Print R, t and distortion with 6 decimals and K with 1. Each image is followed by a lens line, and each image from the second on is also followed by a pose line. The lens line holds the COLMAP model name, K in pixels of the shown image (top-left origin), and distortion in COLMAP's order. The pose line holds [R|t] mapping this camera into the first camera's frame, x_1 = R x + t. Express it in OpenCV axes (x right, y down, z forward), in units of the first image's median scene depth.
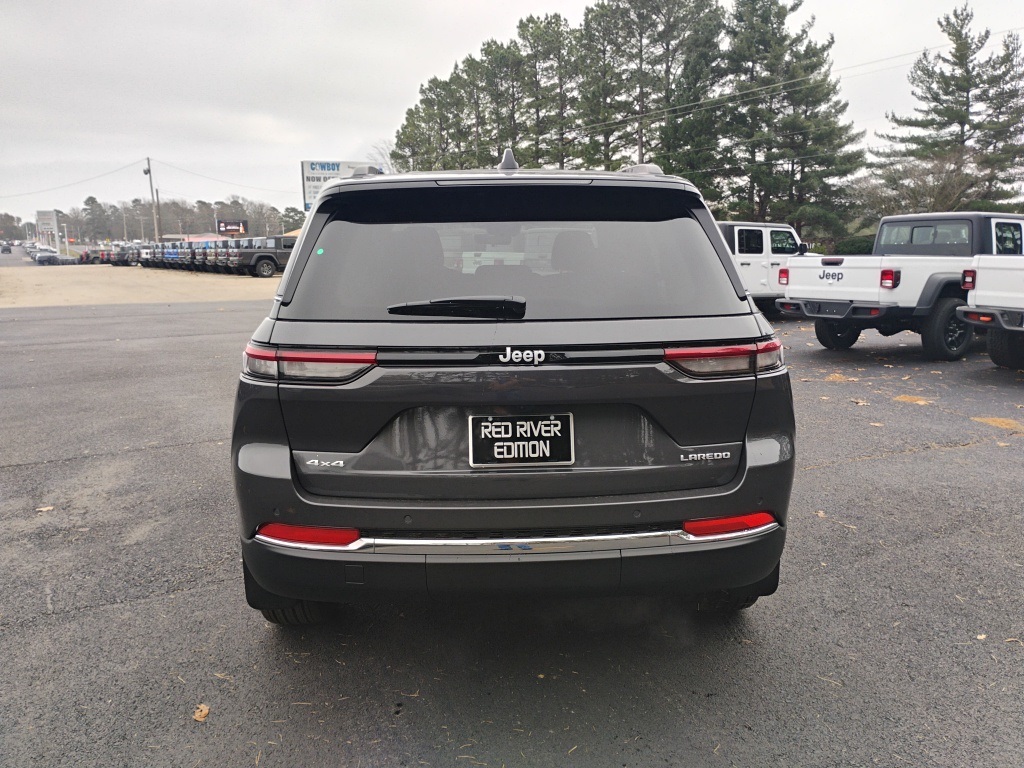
lens RADIAL K [[861.0, 0, 512.6], [0, 861.0, 382.0], [0, 0, 1]] dist [0.050180, -0.015394]
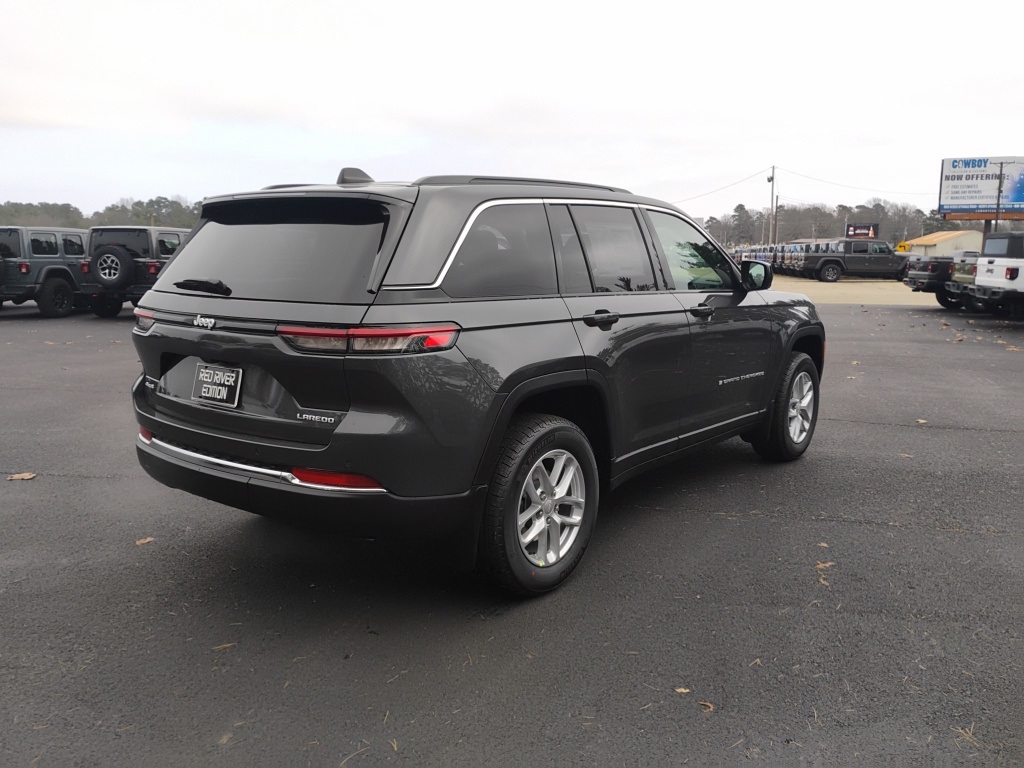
lens RADIAL K [[861.0, 0, 512.2], [0, 861.0, 377.8], [0, 0, 1]] dist [0.050180, -0.015394]
pose [[0.753271, 0.112572, -0.648005, 0.637482], [-0.118737, 0.992331, 0.034362, -0.023627], [0.646903, 0.051059, 0.760861, 0.132451]]
